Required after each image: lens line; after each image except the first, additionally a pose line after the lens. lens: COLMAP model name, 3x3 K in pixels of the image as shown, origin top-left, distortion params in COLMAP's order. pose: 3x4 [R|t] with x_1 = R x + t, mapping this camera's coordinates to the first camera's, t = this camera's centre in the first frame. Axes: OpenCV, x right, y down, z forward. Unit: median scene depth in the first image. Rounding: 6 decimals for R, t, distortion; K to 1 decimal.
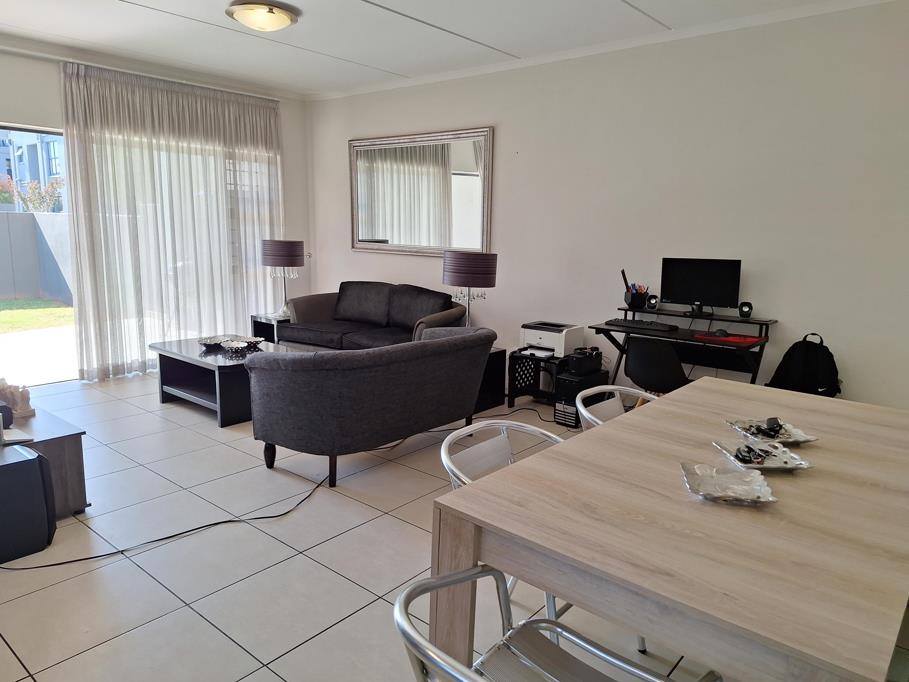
lens RADIAL K [[632.9, 0, 462.3], [0, 632.9, 343.1], [0, 0, 1]] dist [0.104009, -0.113630]
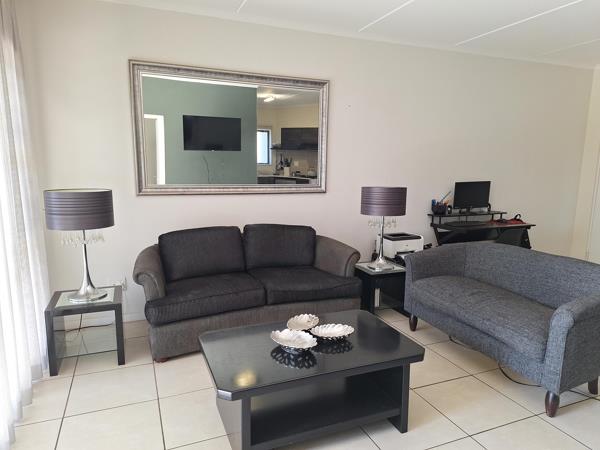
lens RADIAL K [[412.5, 0, 309.3], [0, 412.5, 236.6], [0, 0, 1]] dist [0.112589, -0.130303]
pose [[0.444735, -0.173291, 0.878738, -0.824480], [0.157567, 0.980941, 0.113700, -0.178299], [-0.881693, 0.087894, 0.463564, 0.847857]]
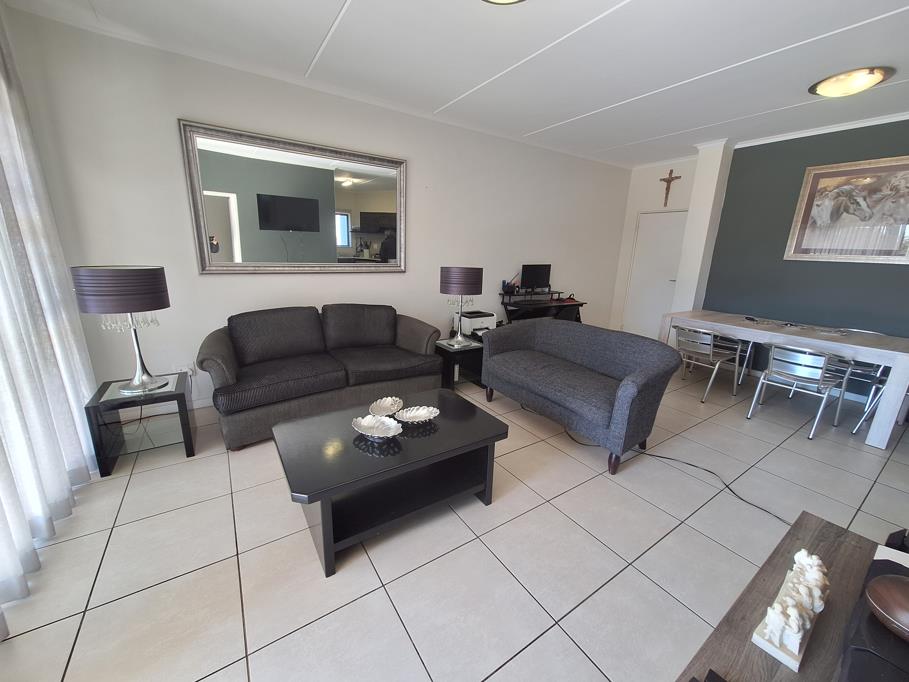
lens RADIAL K [[358.7, 0, 454.5], [0, 358.7, 341.0], [0, 0, 1]] dist [-0.001658, 0.000723]
pose [[0.278485, -0.249062, 0.927585, -0.746111], [0.147013, 0.965464, 0.215096, -0.172358], [-0.949123, 0.076466, 0.305482, 0.890645]]
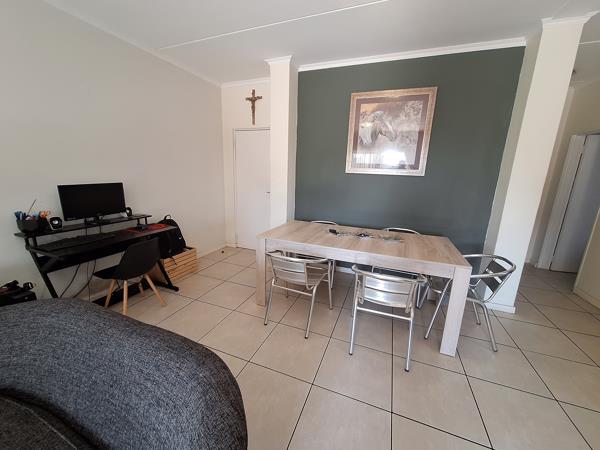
lens RADIAL K [[236.8, 0, 300.0], [0, 236.8, 225.0], [0, 0, 1]] dist [-0.001658, 0.000723]
pose [[-0.321967, -0.239084, 0.916066, -0.256712], [0.134824, 0.946149, 0.294321, -0.132363], [-0.937102, 0.218269, -0.272394, 0.712673]]
